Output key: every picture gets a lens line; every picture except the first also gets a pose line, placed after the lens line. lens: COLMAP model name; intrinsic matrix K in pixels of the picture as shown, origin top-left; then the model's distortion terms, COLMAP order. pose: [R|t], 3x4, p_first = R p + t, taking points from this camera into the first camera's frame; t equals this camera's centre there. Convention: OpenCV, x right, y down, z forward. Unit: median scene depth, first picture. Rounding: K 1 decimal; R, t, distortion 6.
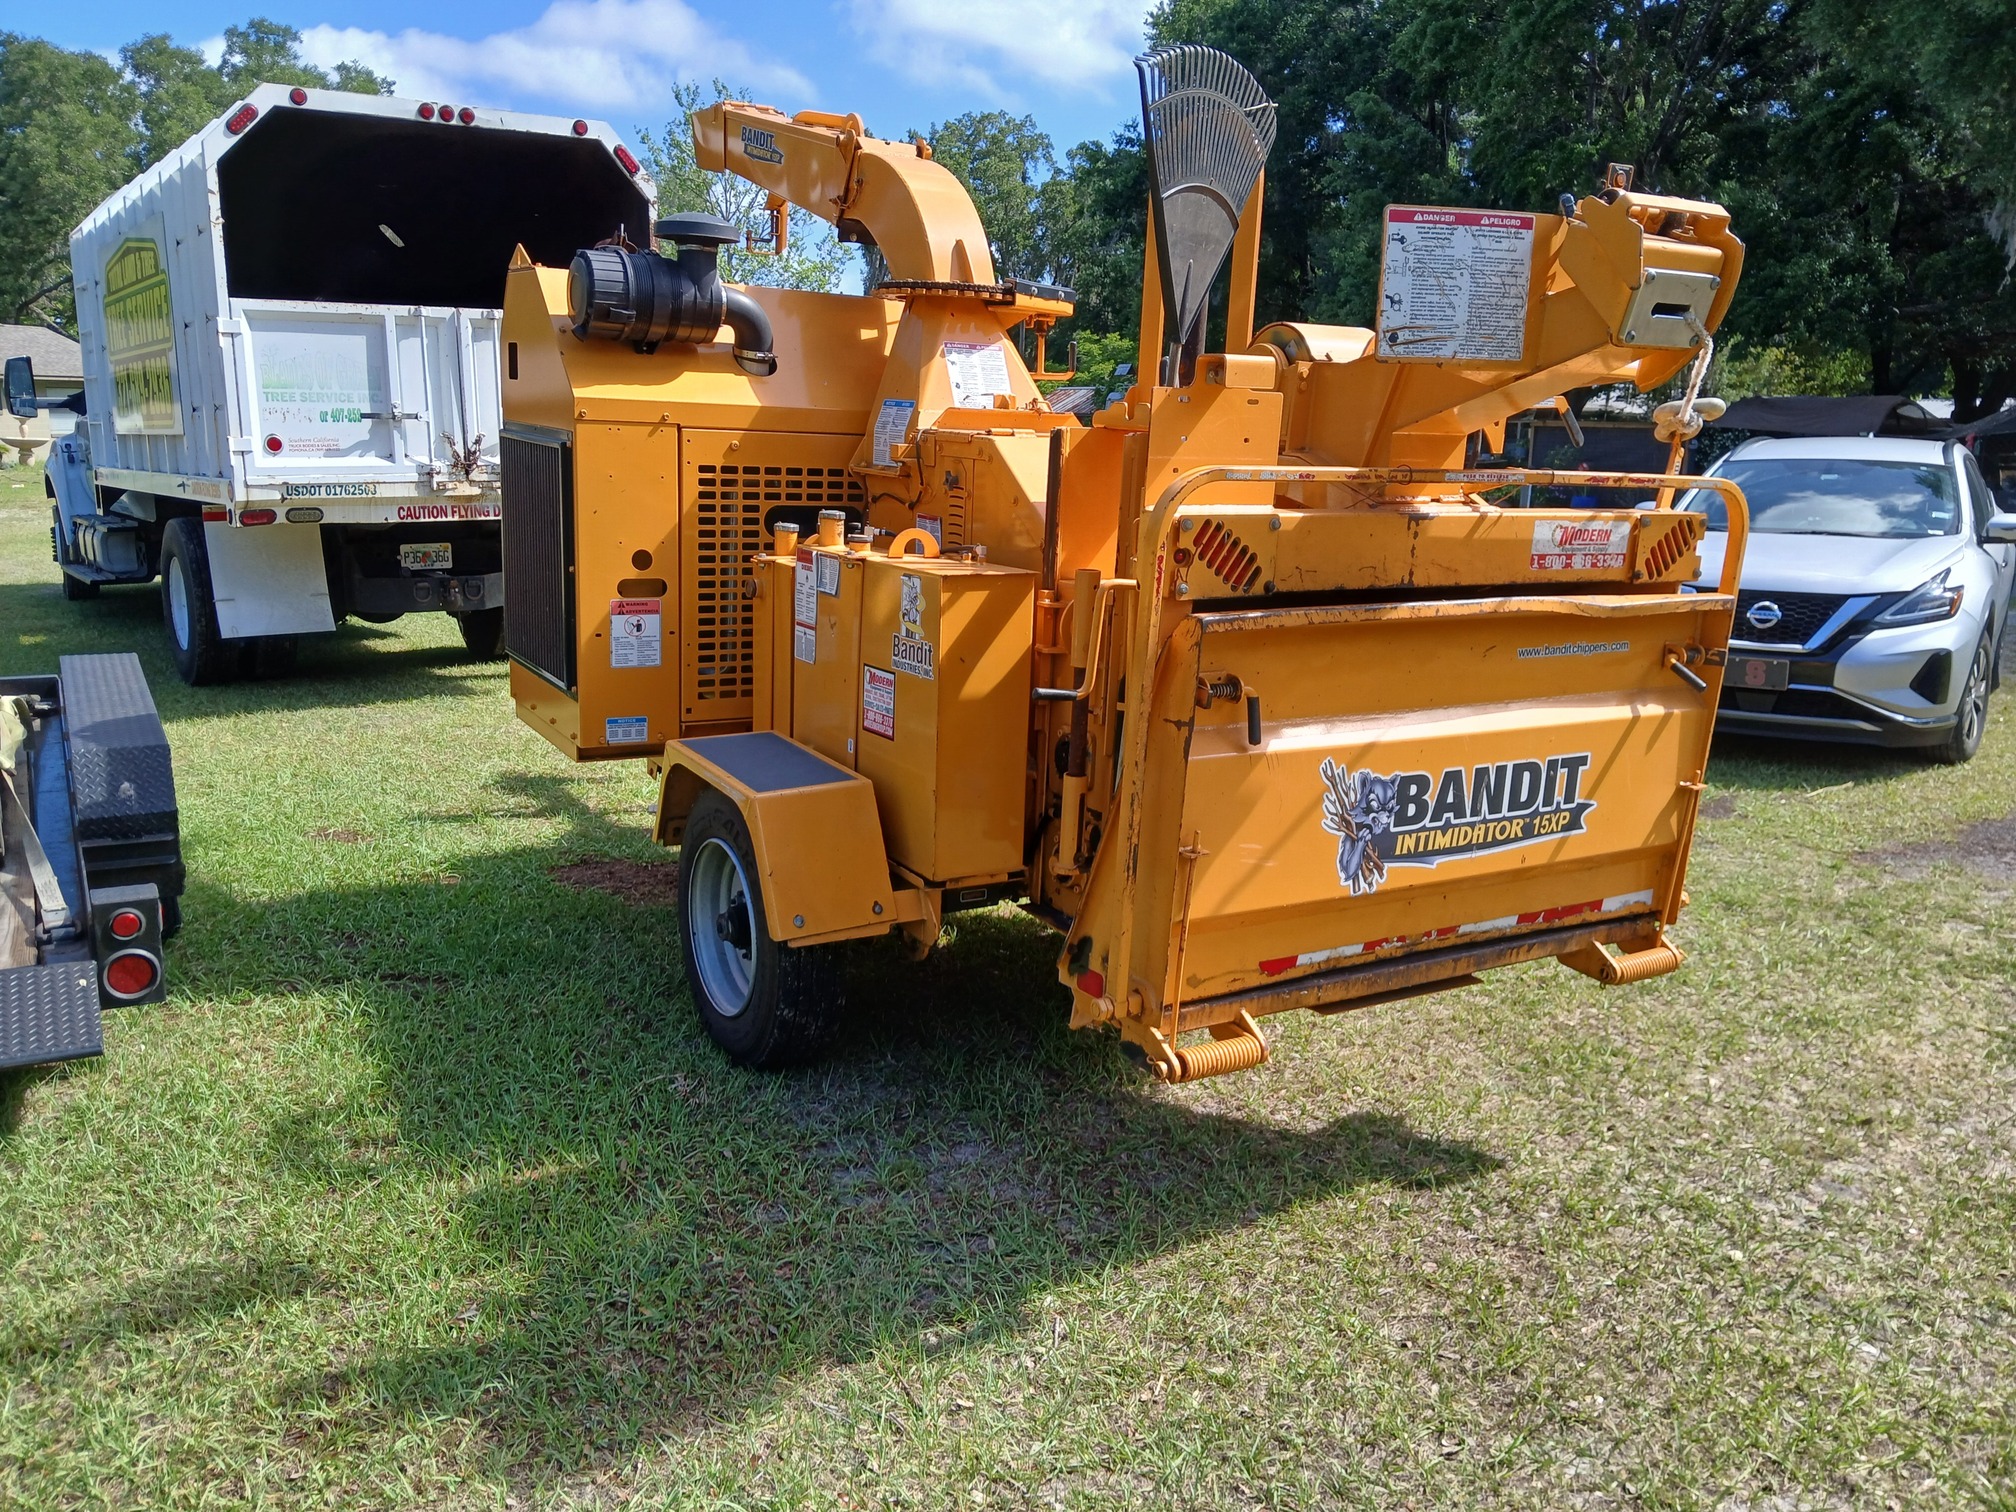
lens RADIAL K [[1565.3, 0, 1006.0], [0, 1565.3, 753.9], [0, 0, 1]] dist [0.034692, -0.059270]
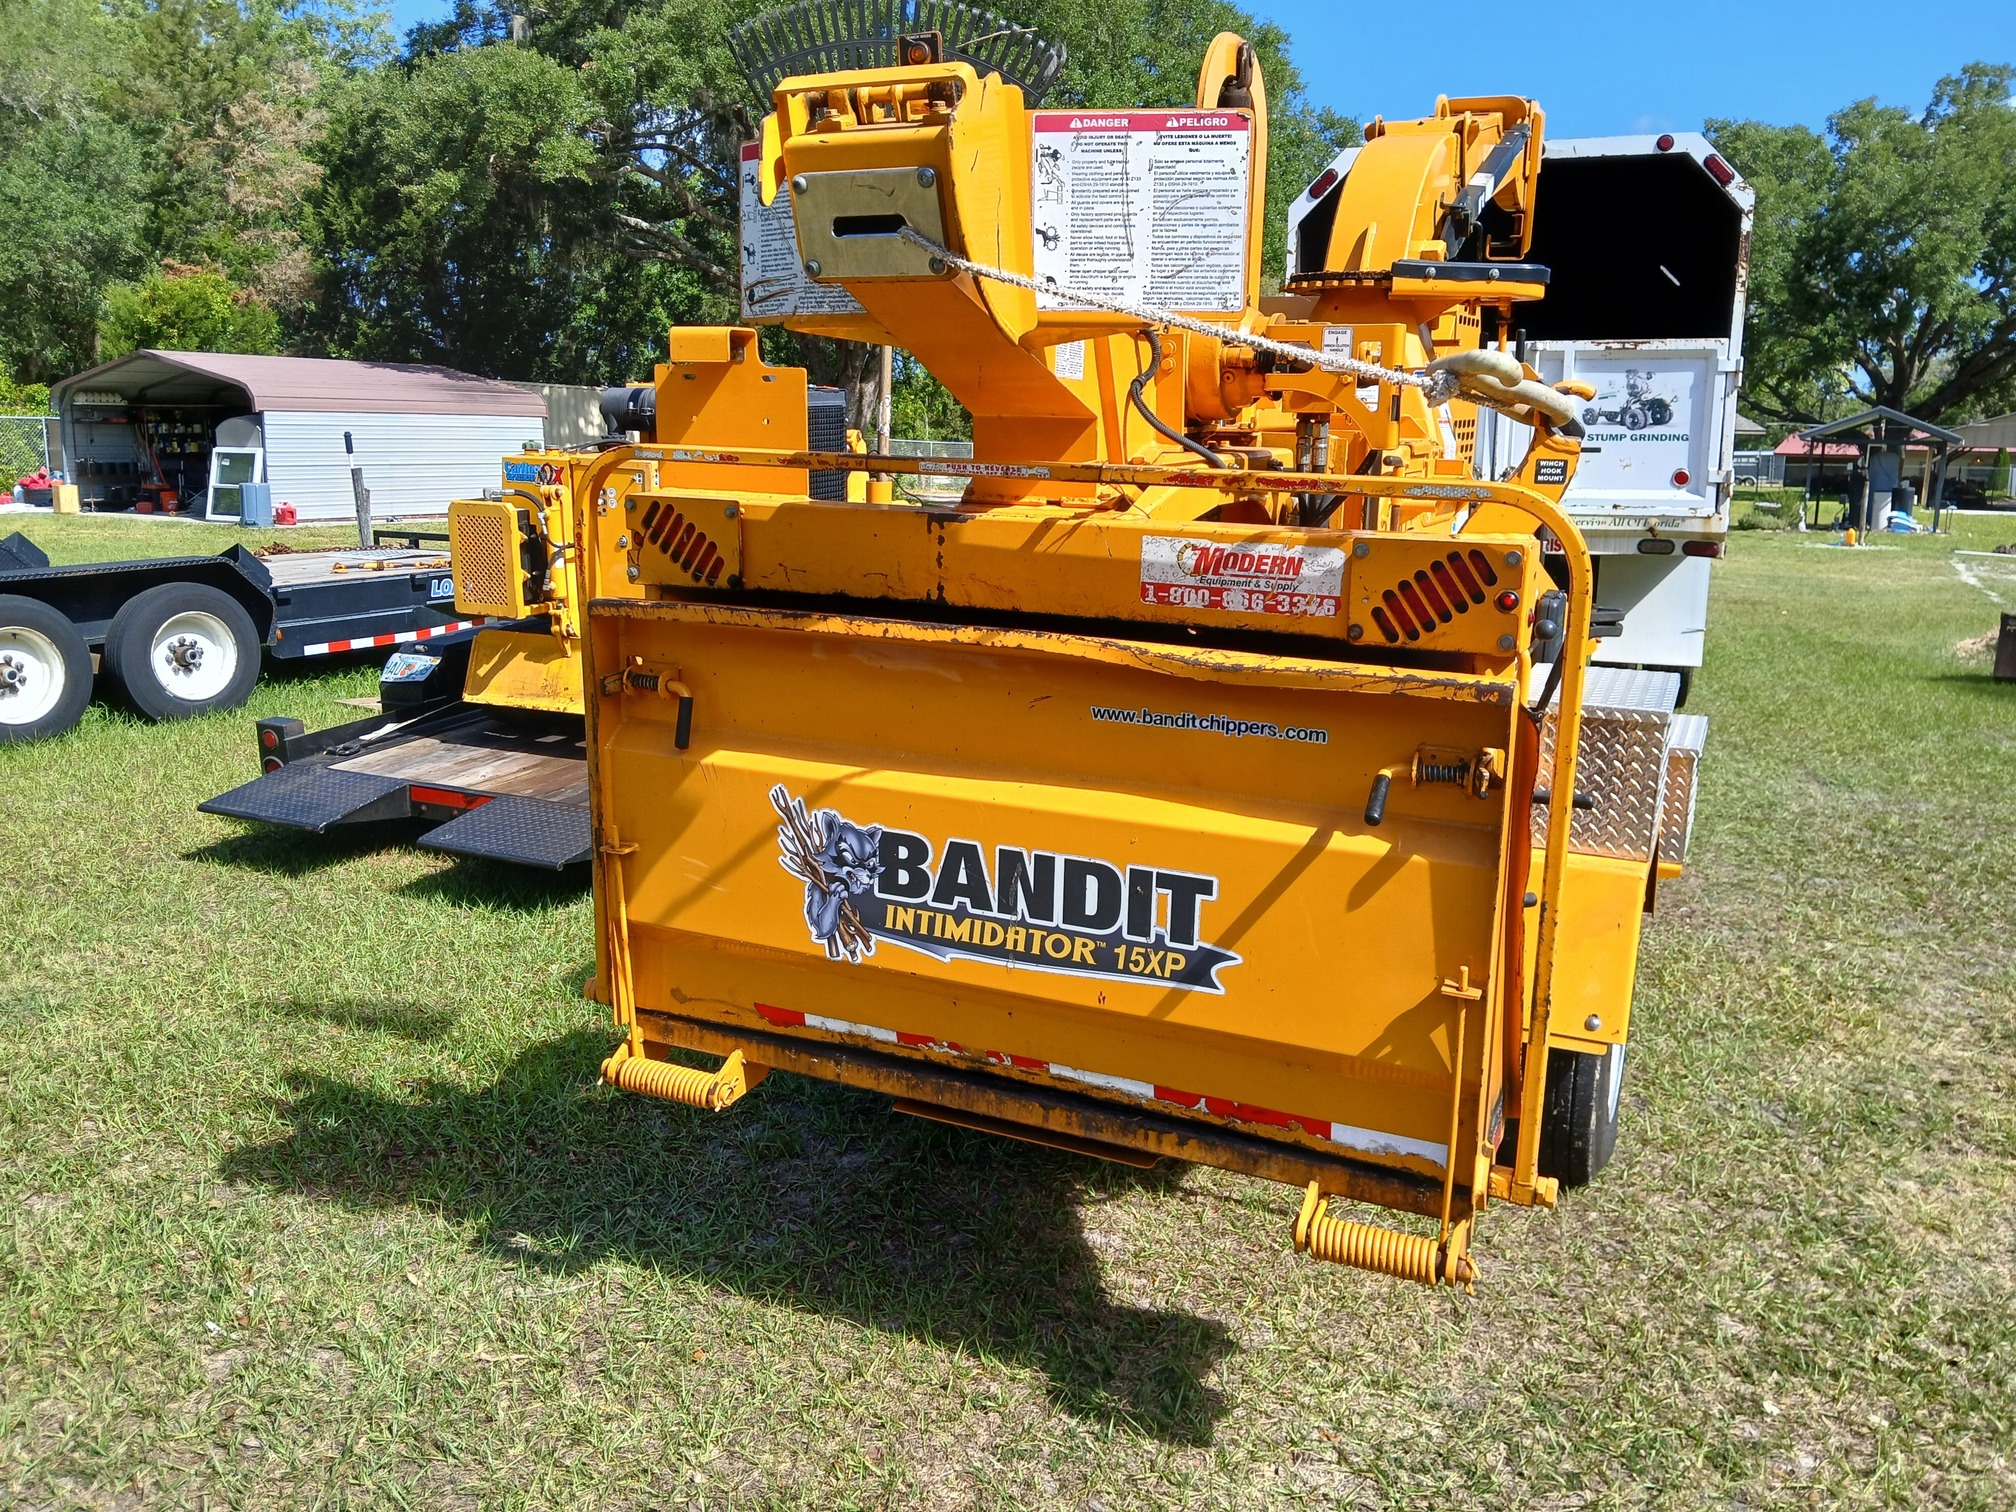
lens RADIAL K [[1565.3, 0, 1063.7], [0, 1565.3, 747.5], [0, 0, 1]] dist [0.034692, -0.059270]
pose [[0.581116, 0.149645, -0.799944, 0.744399], [-0.179785, 0.982269, 0.053149, -0.069340], [0.793714, 0.112932, 0.597716, 0.455646]]
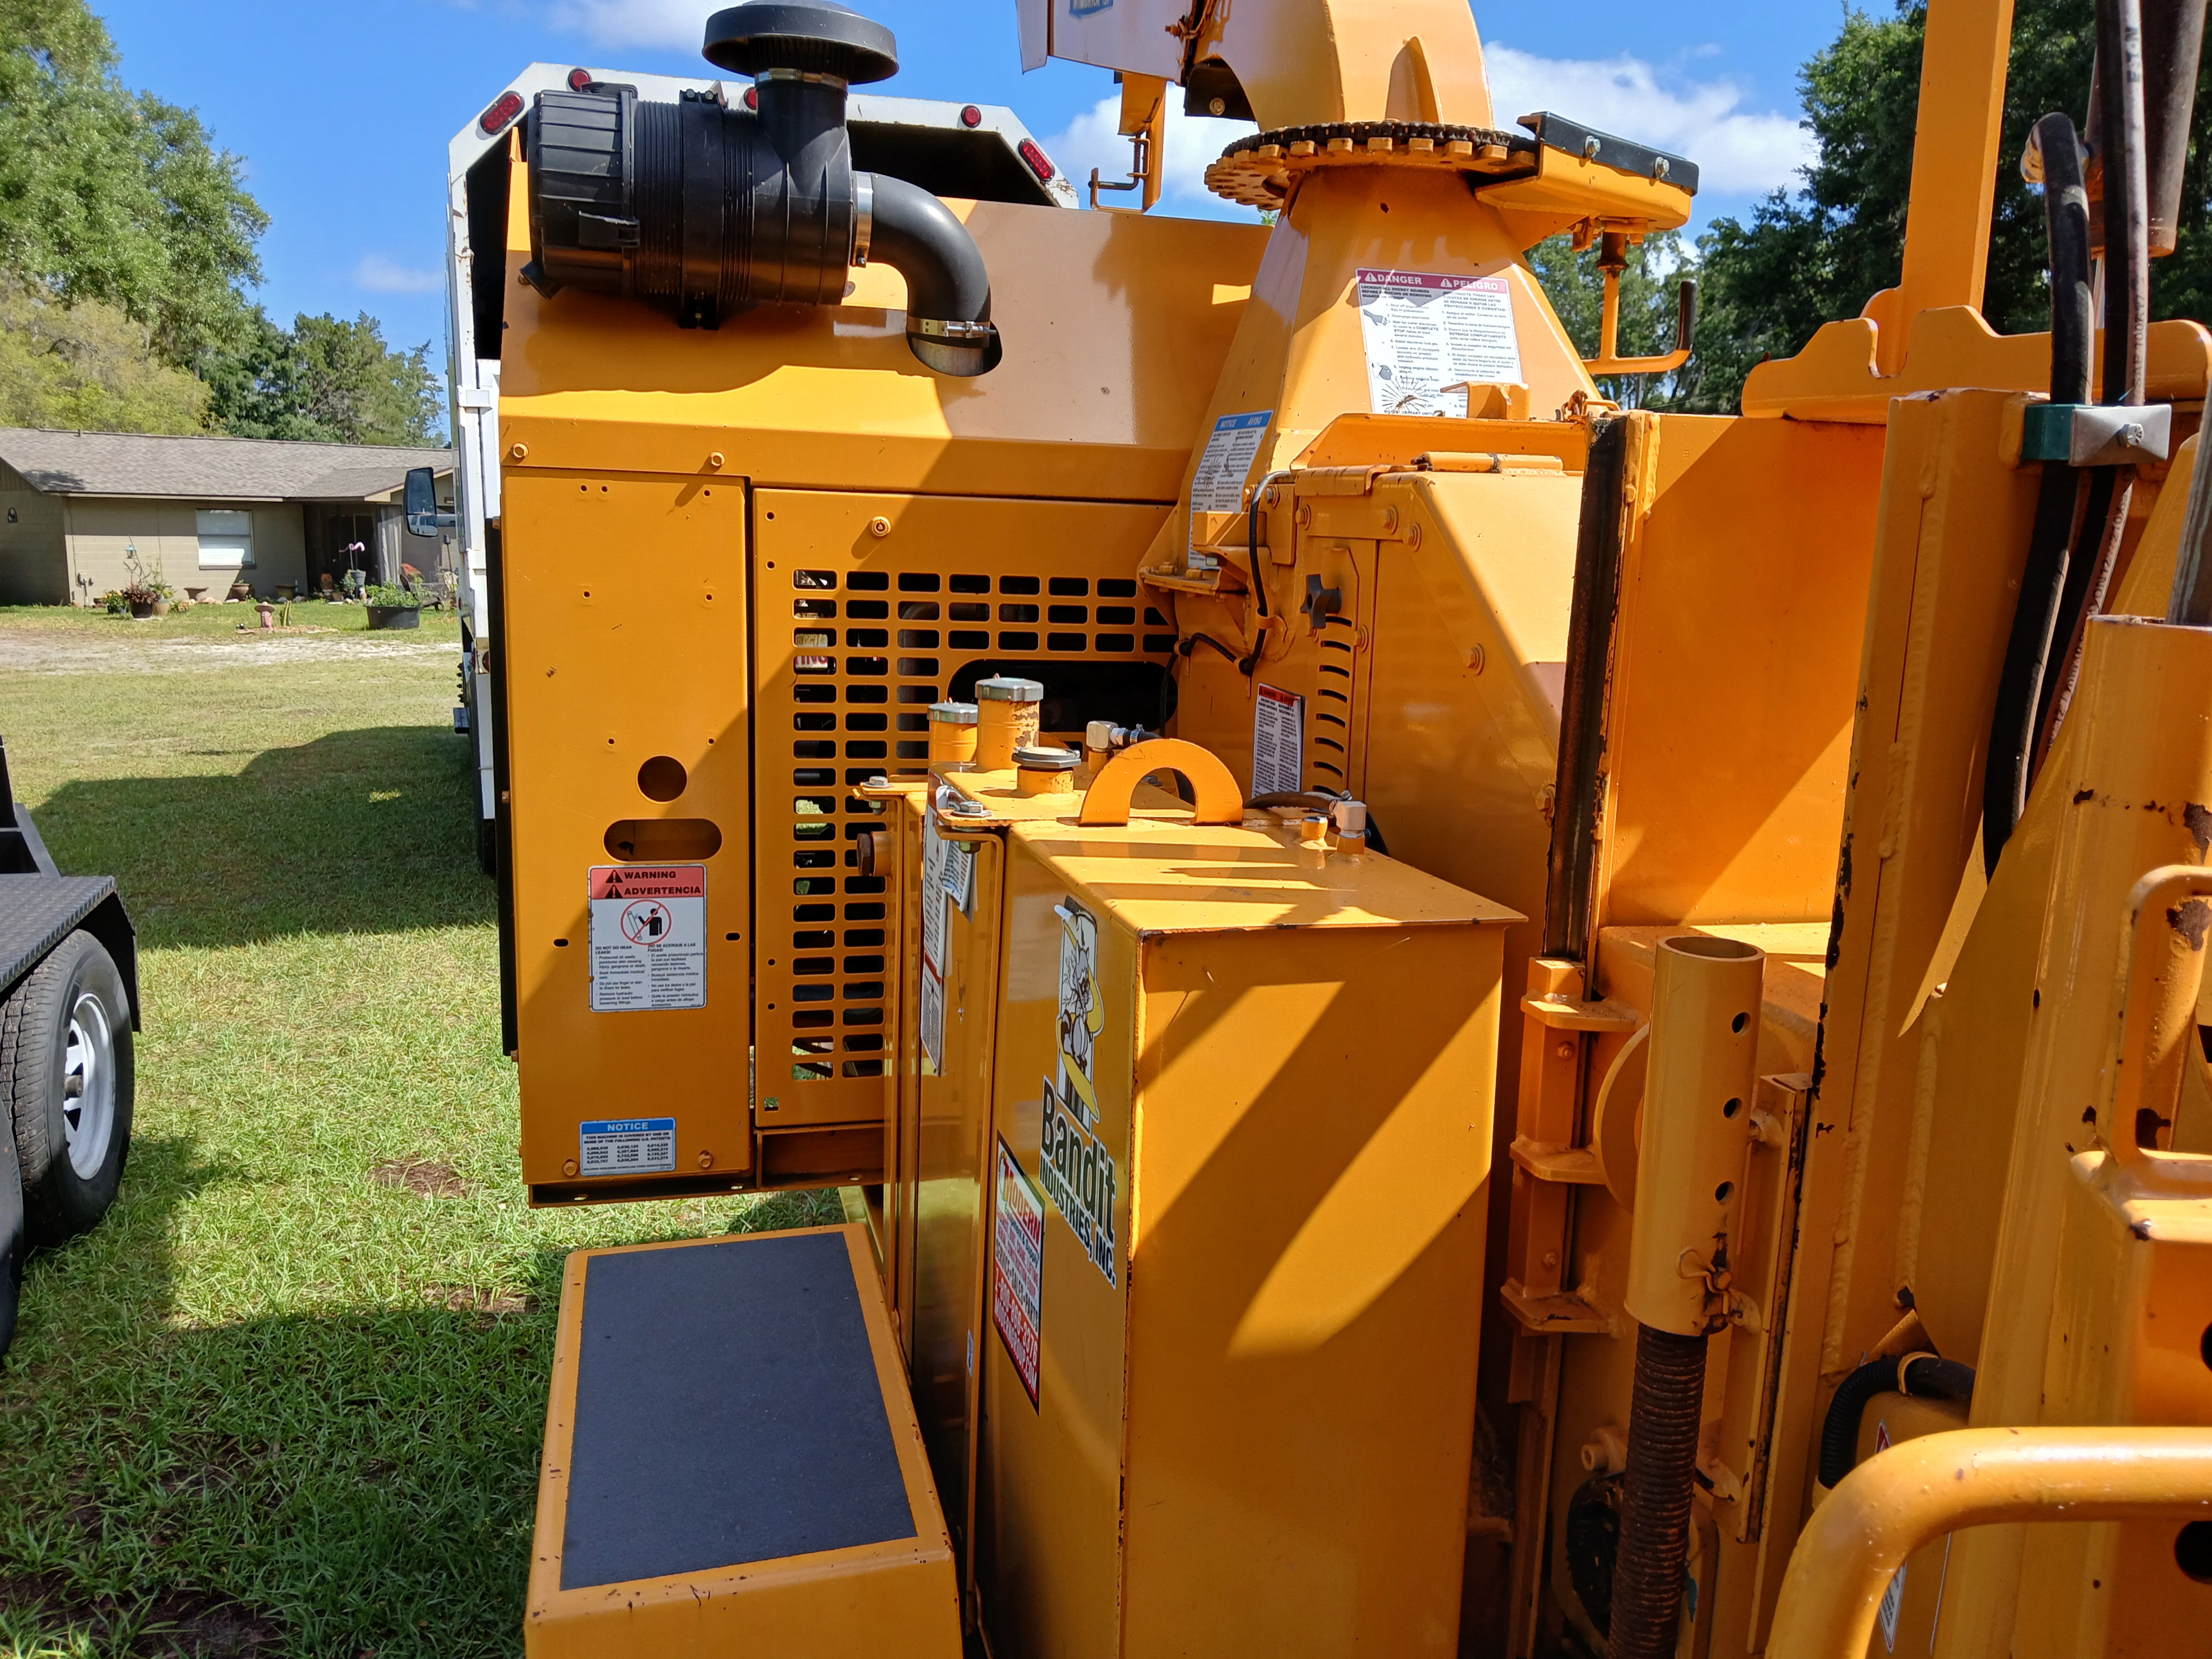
lens RADIAL K [[1717.5, 0, 1112.5], [0, 1717.5, 829.2], [0, 0, 1]] dist [0.034692, -0.059270]
pose [[0.961383, 0.036075, -0.272838, 0.032619], [-0.048937, 0.997981, -0.040480, -0.112412], [0.270827, 0.052268, 0.961208, 0.660397]]
